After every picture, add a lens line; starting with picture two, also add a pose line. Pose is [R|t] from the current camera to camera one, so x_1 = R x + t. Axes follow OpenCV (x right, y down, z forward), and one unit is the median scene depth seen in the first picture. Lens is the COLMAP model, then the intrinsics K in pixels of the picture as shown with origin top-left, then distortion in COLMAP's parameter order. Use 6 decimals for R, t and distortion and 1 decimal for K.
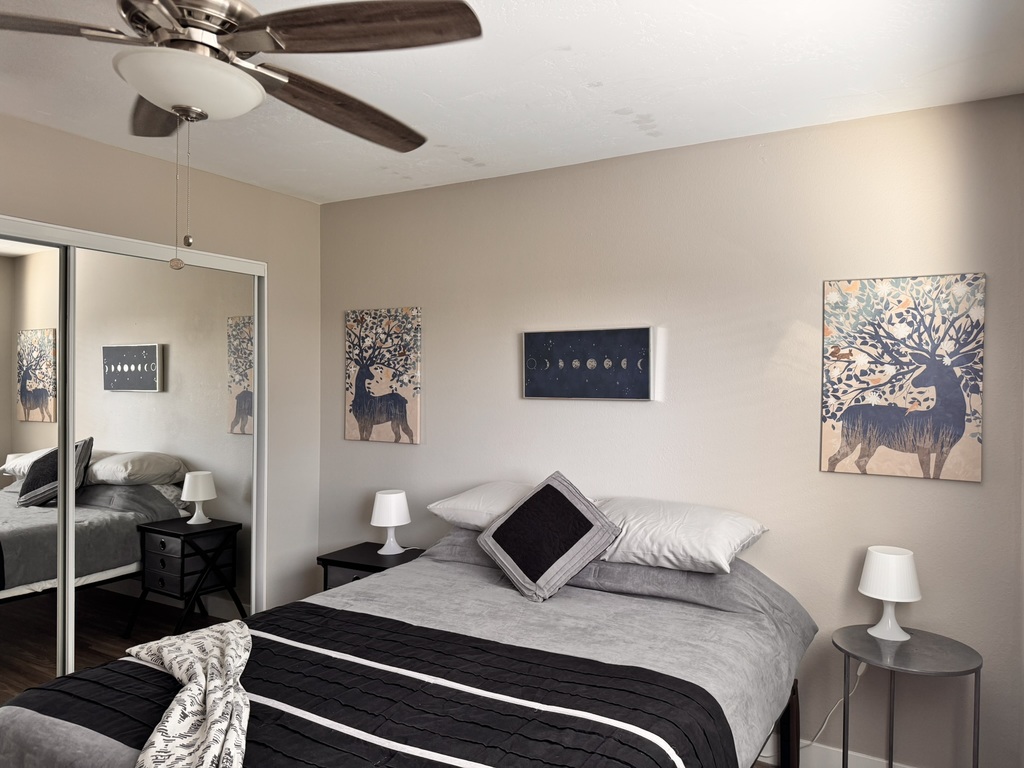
lens RADIAL K [[720.6, 0, 506.4], [0, 720.6, 389.9], [0, 0, 1]] dist [0.078306, -0.095944]
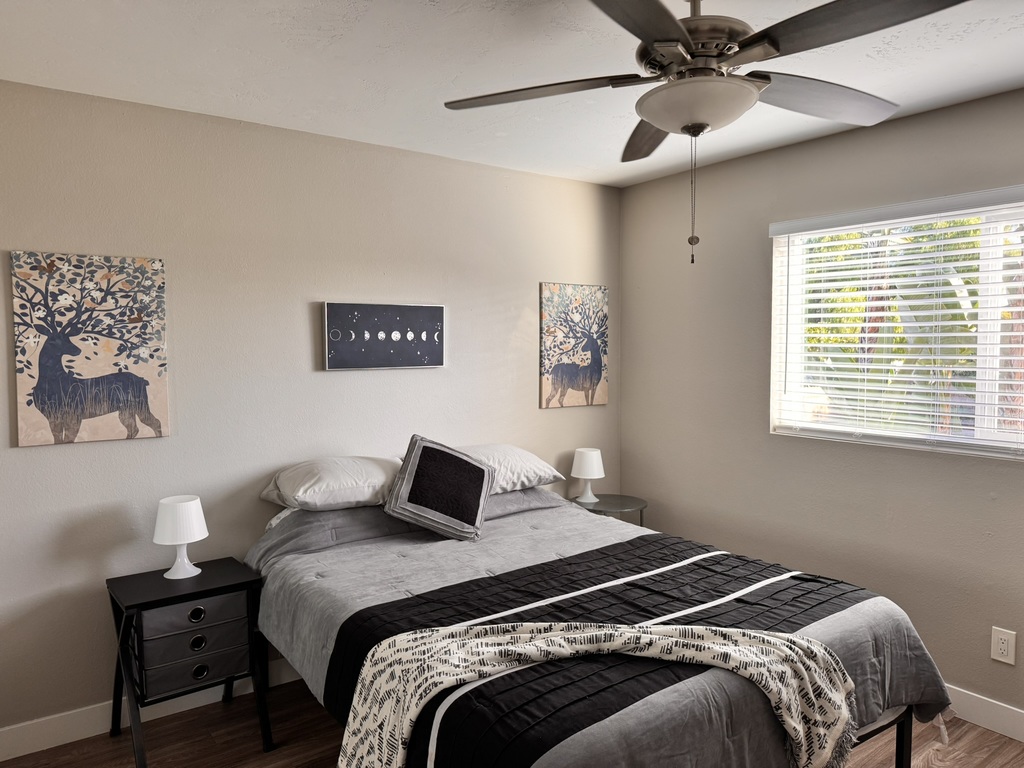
lens RADIAL K [[720.6, 0, 512.4], [0, 720.6, 388.1], [0, 0, 1]] dist [0.078306, -0.095944]
pose [[0.384182, -0.064329, 0.921013, -0.705099], [0.021980, 0.997924, 0.060533, -0.016590], [-0.922996, -0.003012, 0.384799, 0.351881]]
